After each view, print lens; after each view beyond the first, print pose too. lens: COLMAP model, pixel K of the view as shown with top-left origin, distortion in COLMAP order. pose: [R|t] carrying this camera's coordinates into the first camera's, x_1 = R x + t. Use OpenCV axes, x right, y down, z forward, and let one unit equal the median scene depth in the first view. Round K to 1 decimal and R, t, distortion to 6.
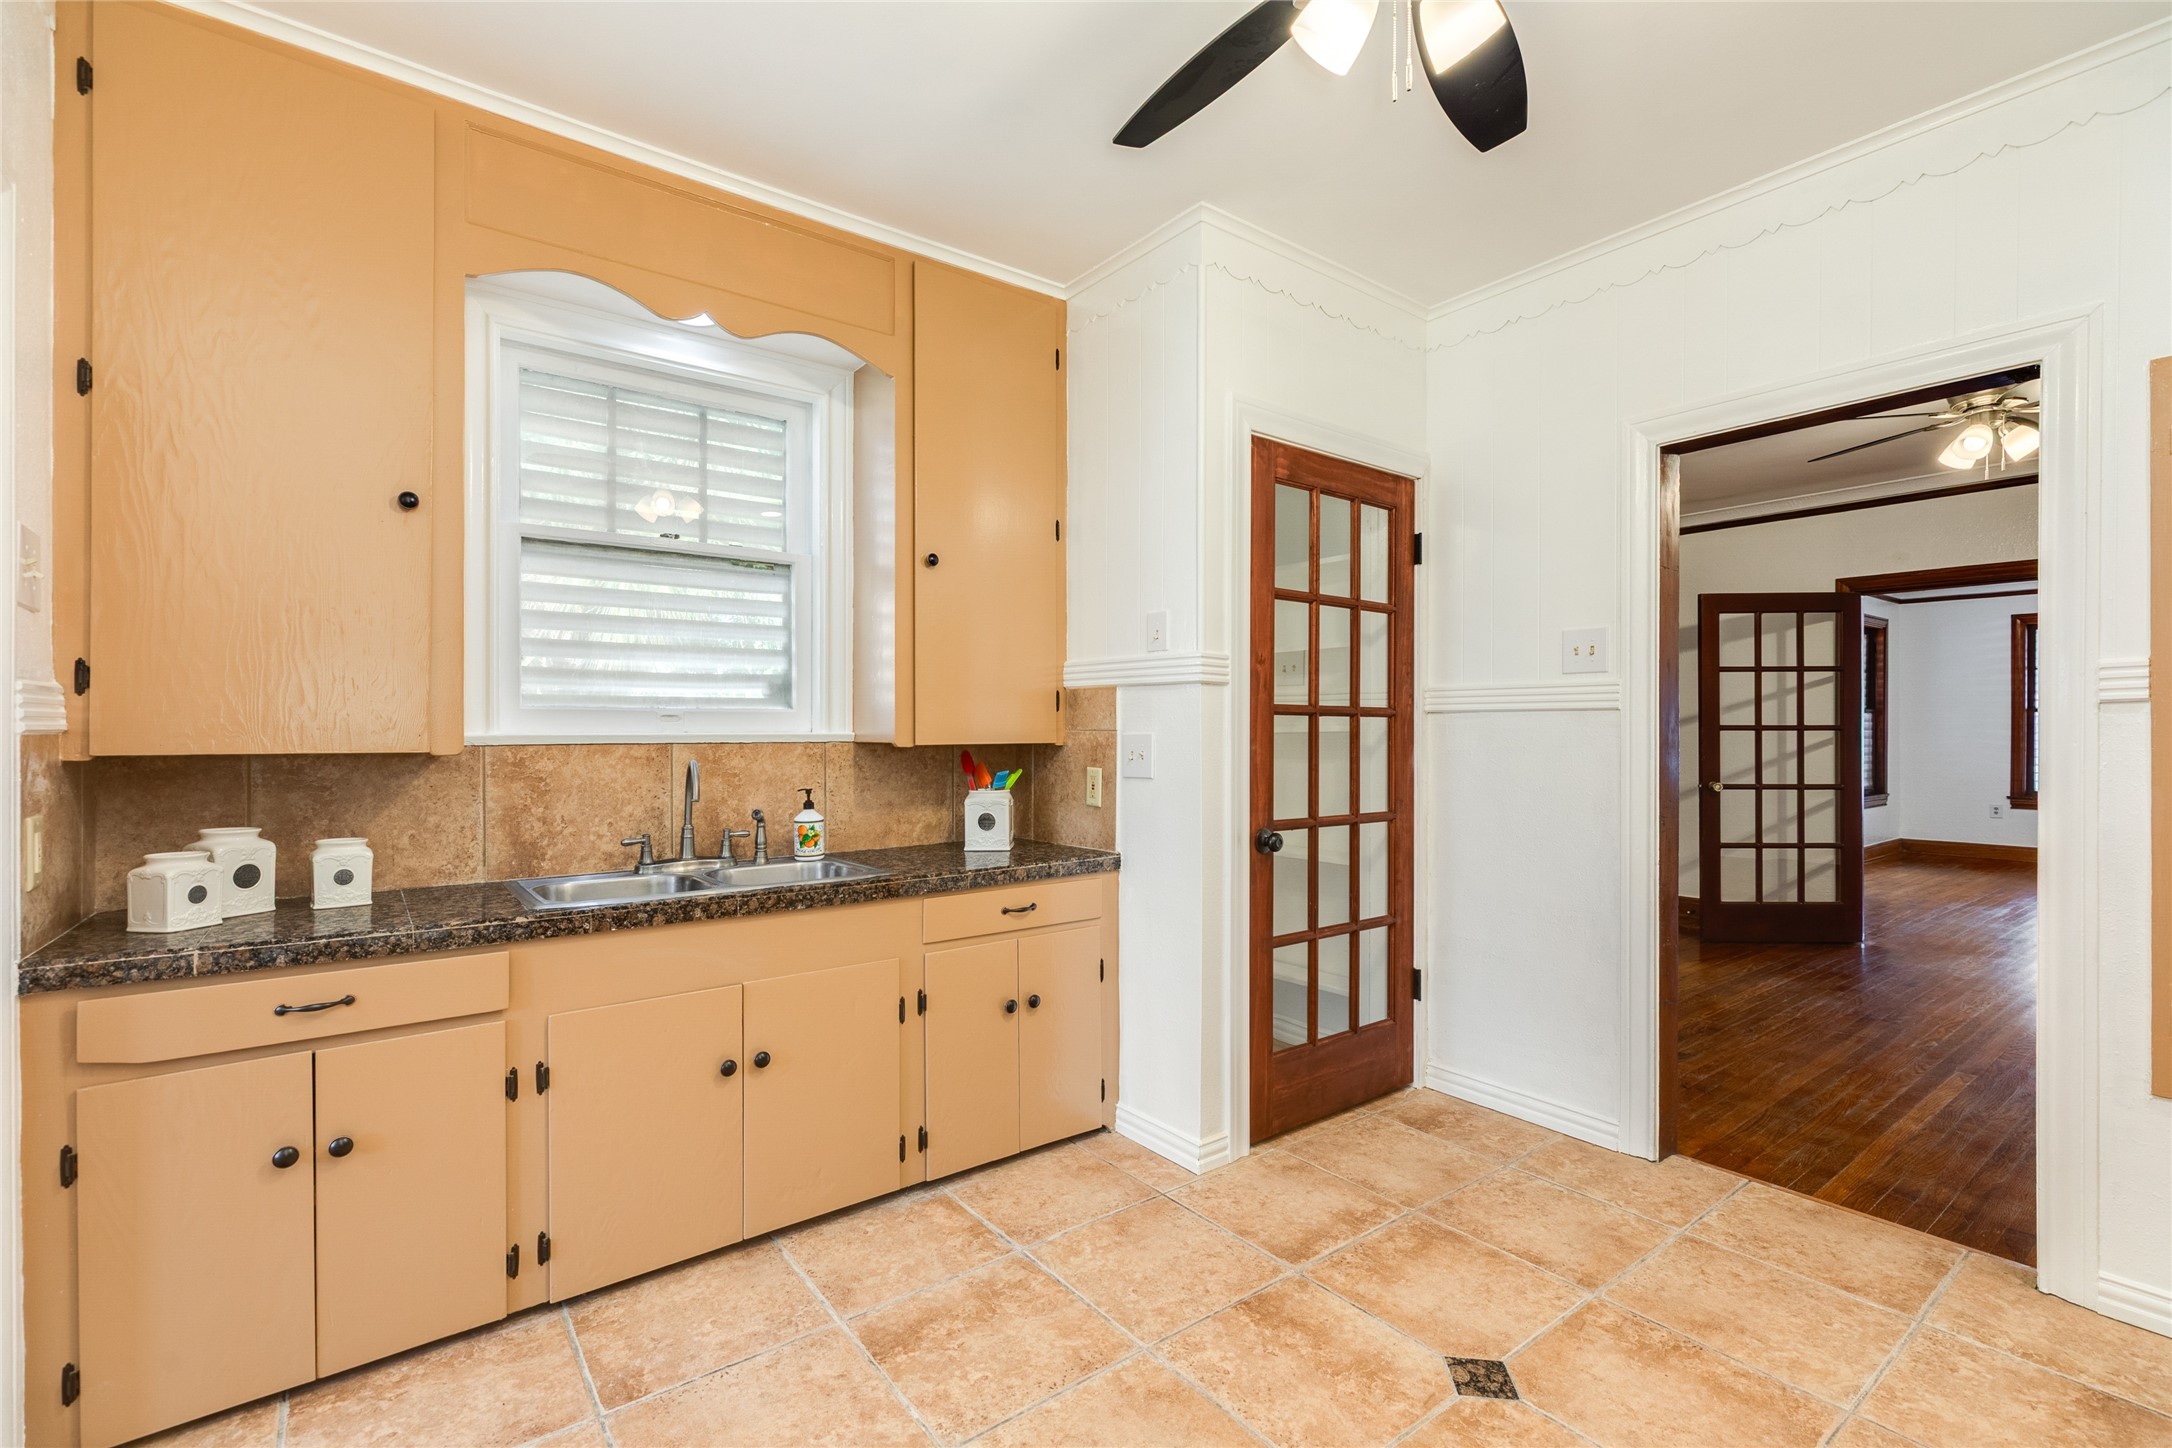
lens RADIAL K [[971.6, 0, 1091.2], [0, 971.6, 724.7], [0, 0, 1]] dist [0.013952, -0.002325]
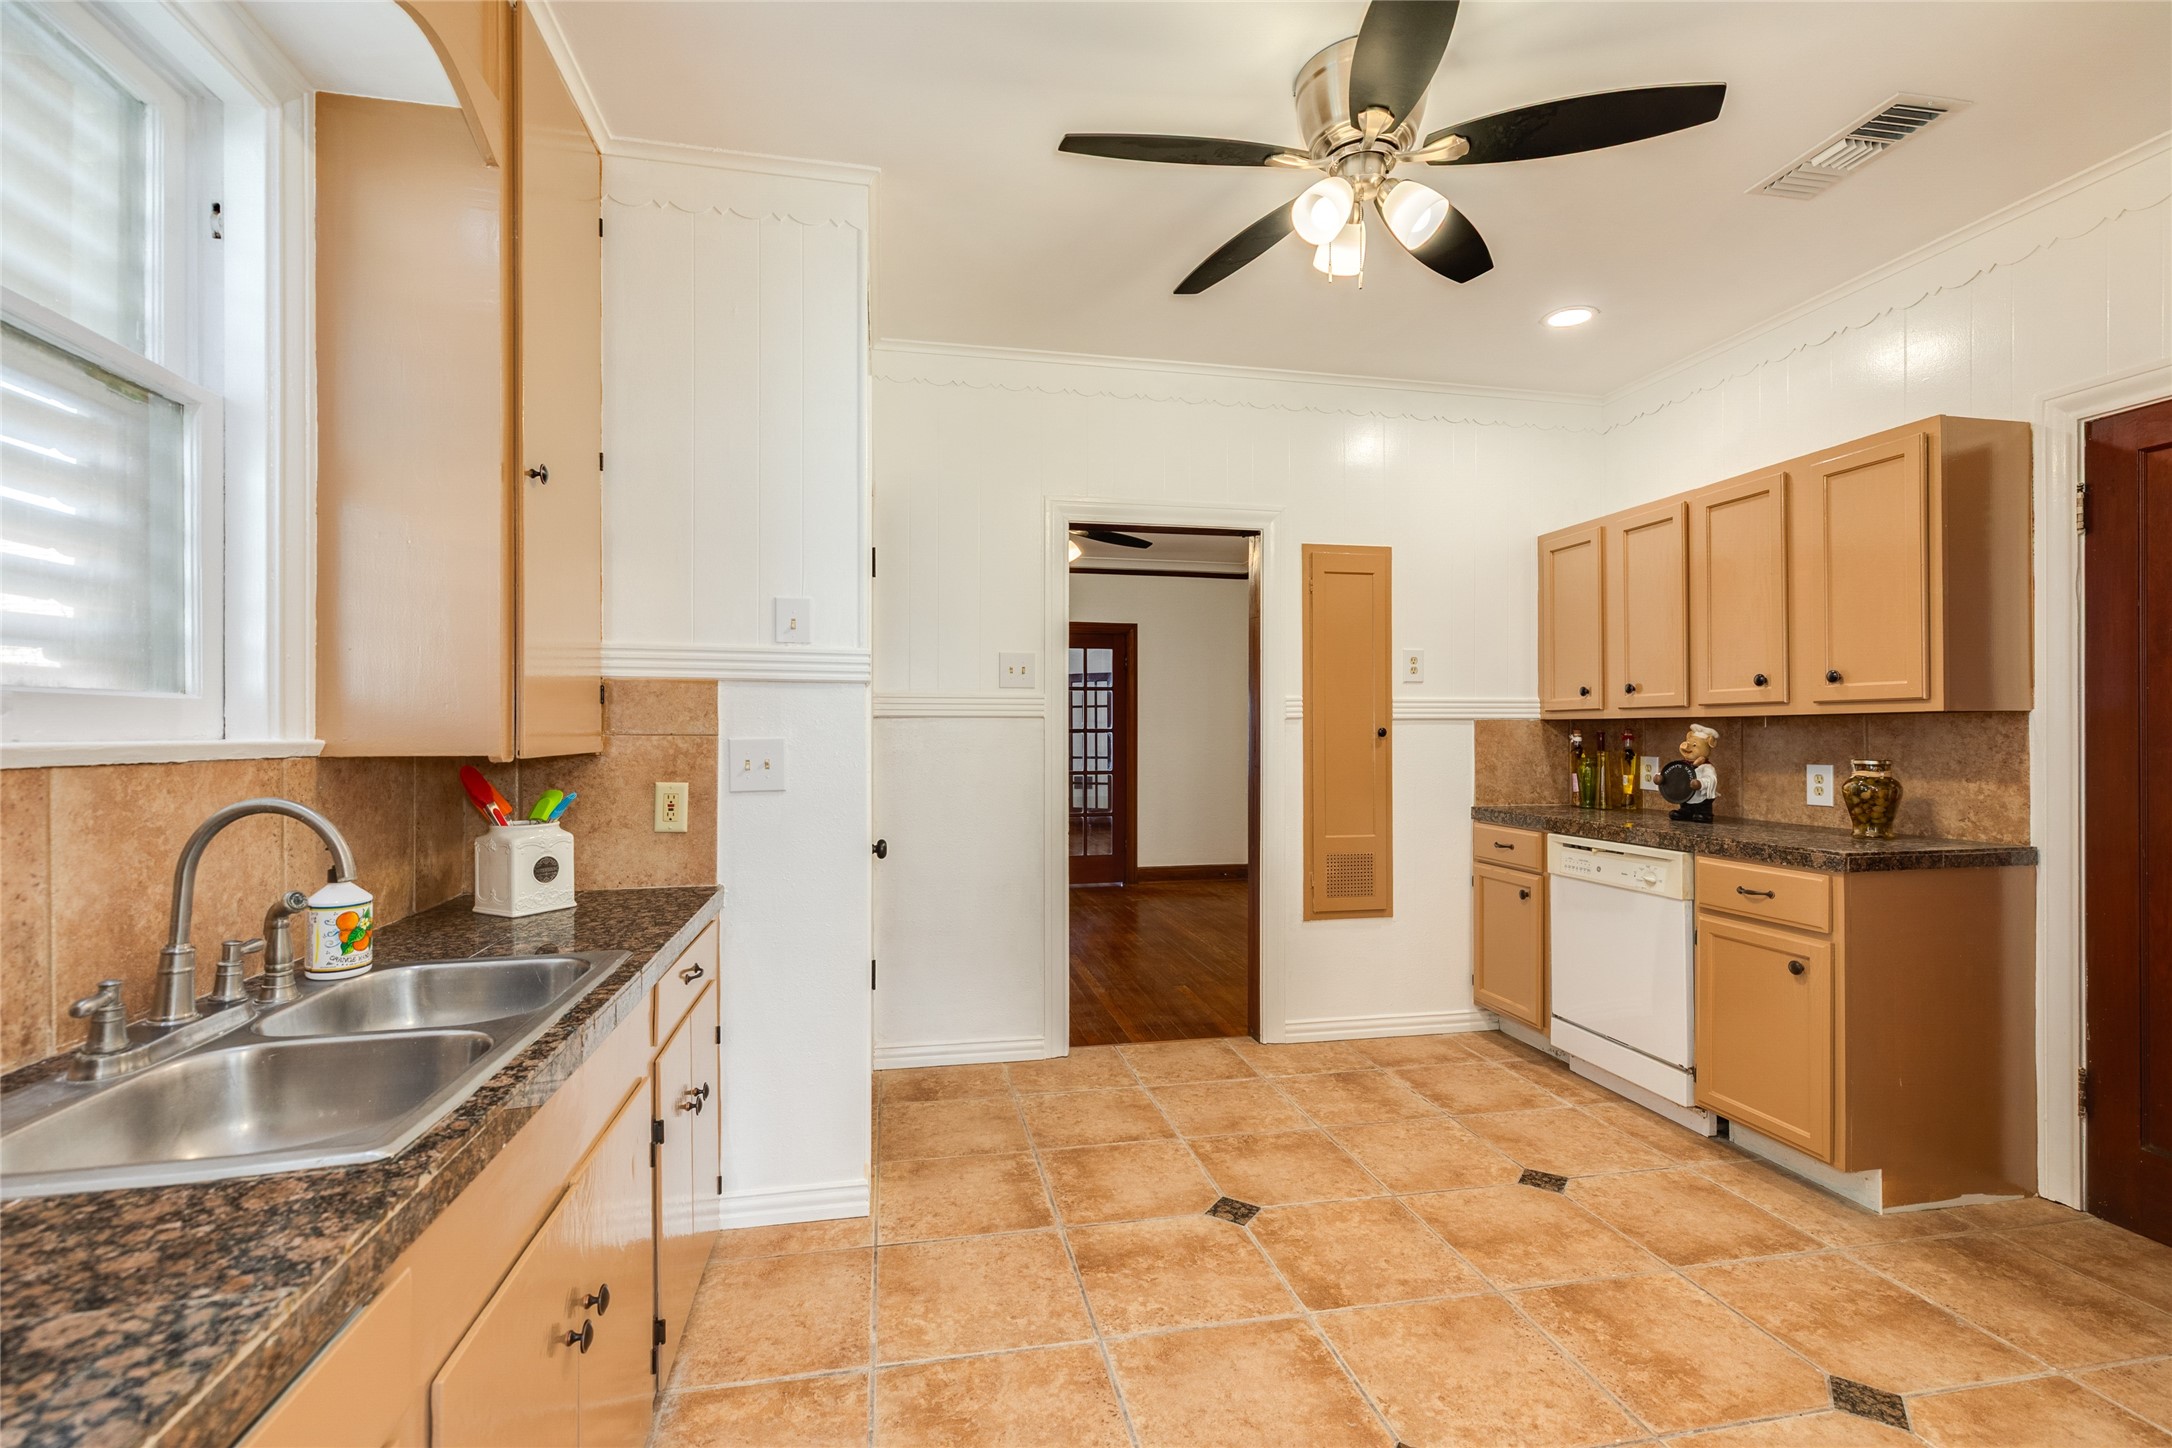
lens RADIAL K [[971.6, 0, 1085.1], [0, 971.6, 719.8], [0, 0, 1]] dist [0.013952, -0.002325]
pose [[0.437047, 0.011249, 0.899368, -0.681352], [-0.006573, 0.999935, -0.009313, -0.001104], [-0.899415, -0.001842, 0.437092, 0.440803]]
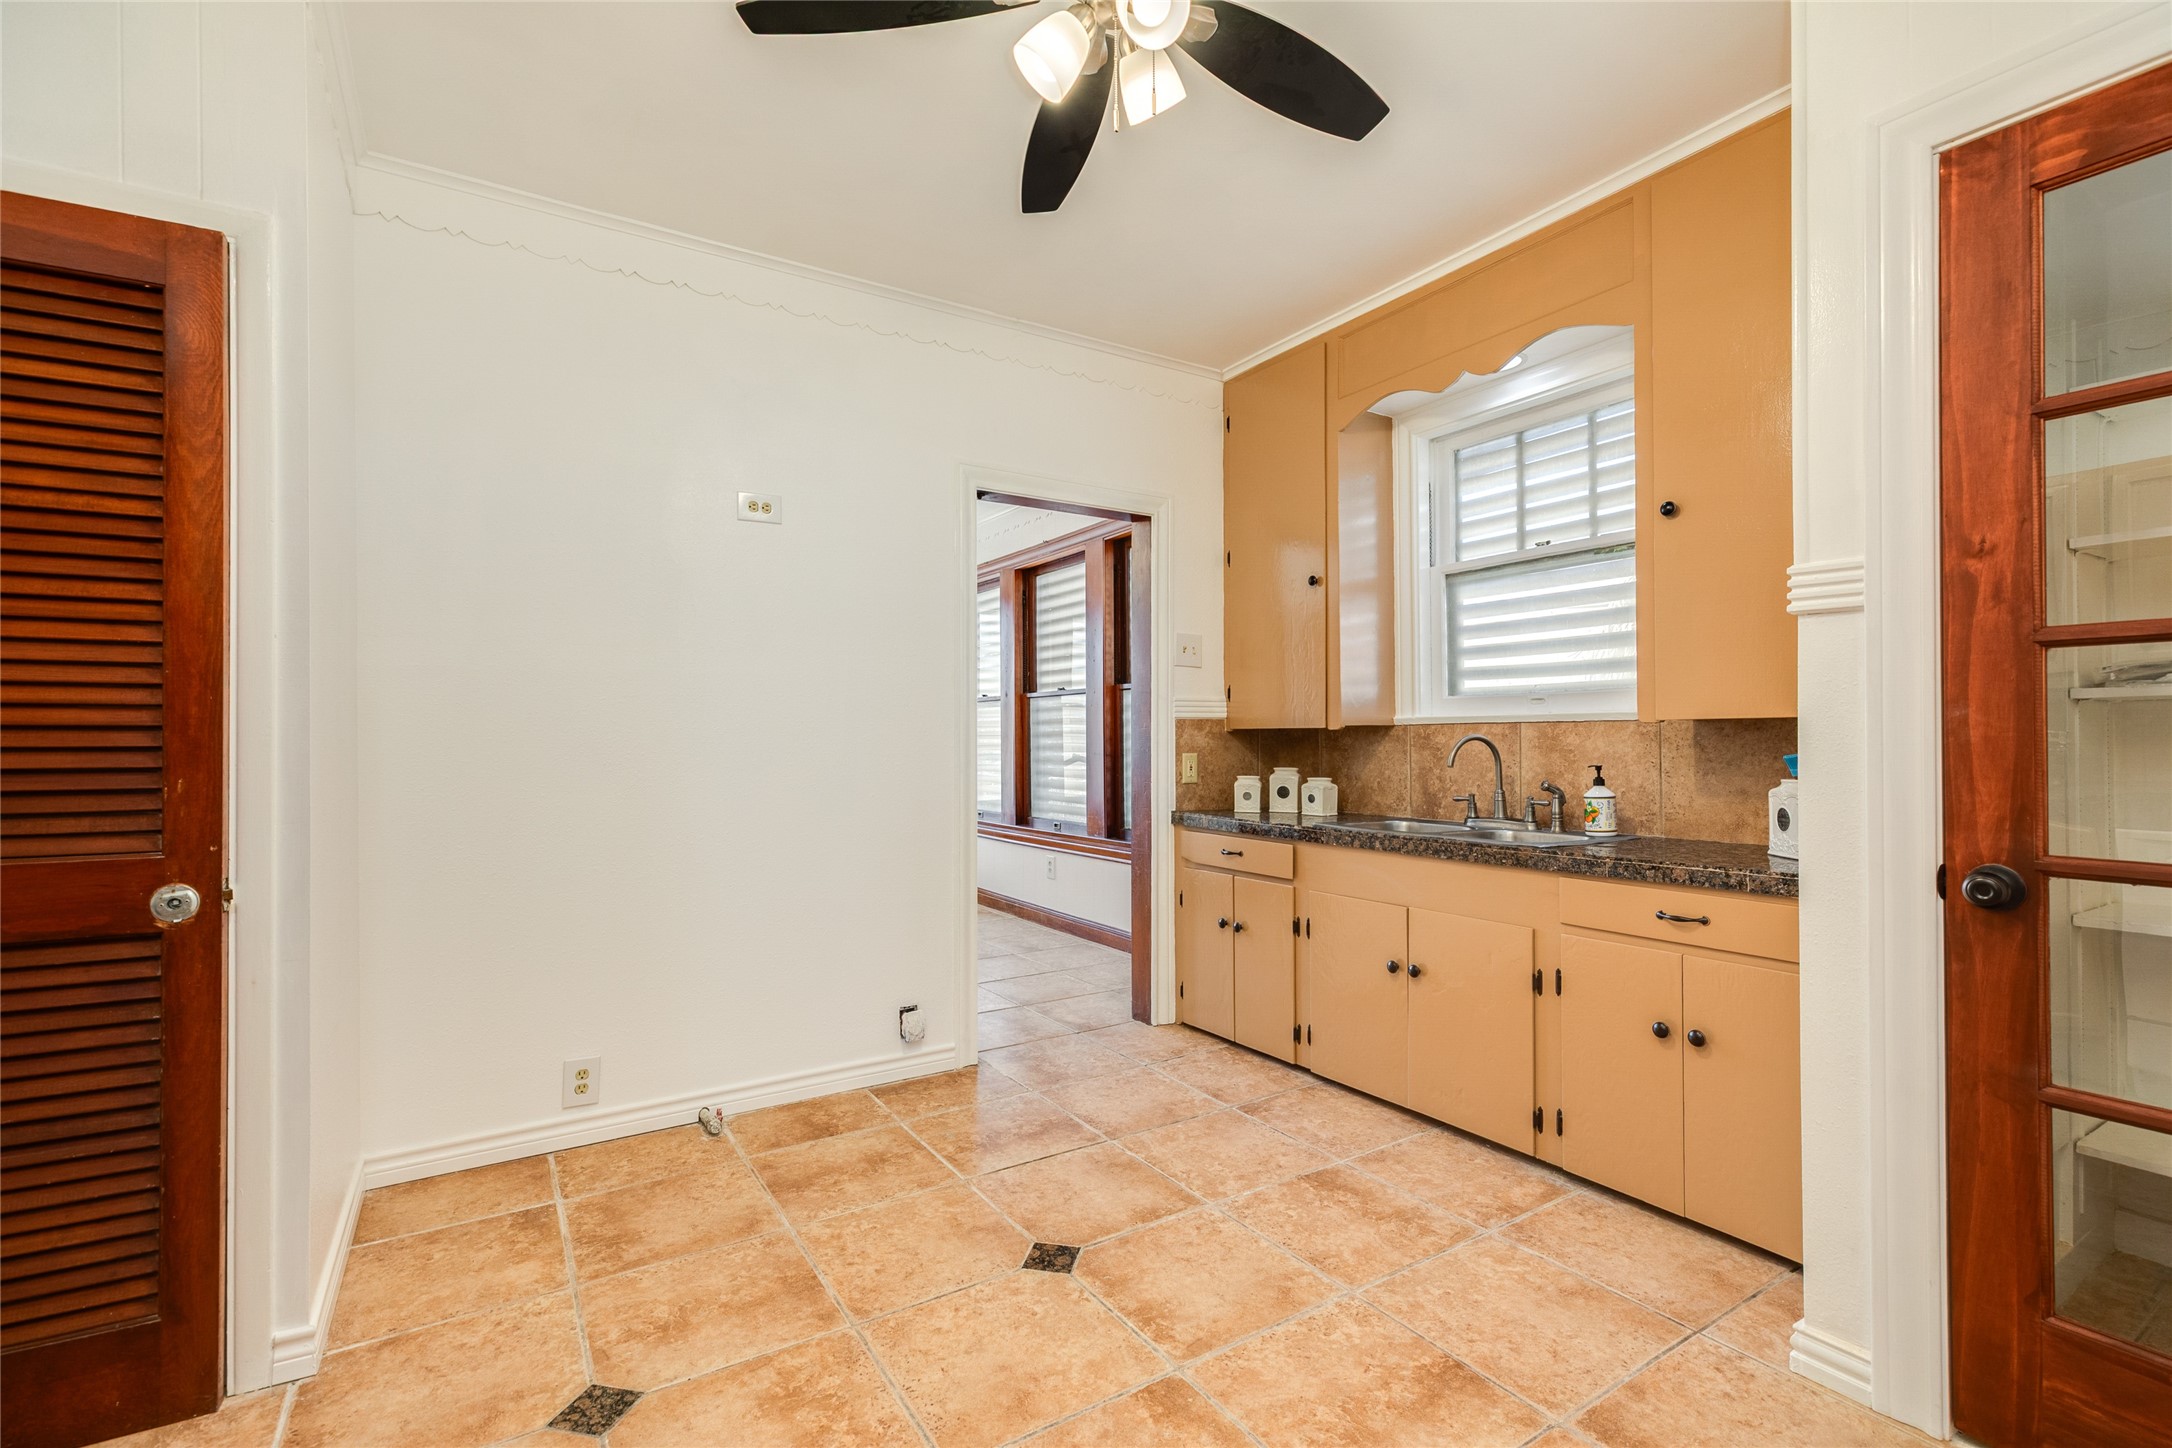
lens RADIAL K [[971.6, 0, 1077.3], [0, 971.6, 721.5], [0, 0, 1]] dist [0.013952, -0.002325]
pose [[-0.095883, -0.018215, -0.995226, 0.873911], [0.009875, 0.999766, -0.019249, 0.038902], [0.995344, -0.011674, -0.095681, 0.633775]]
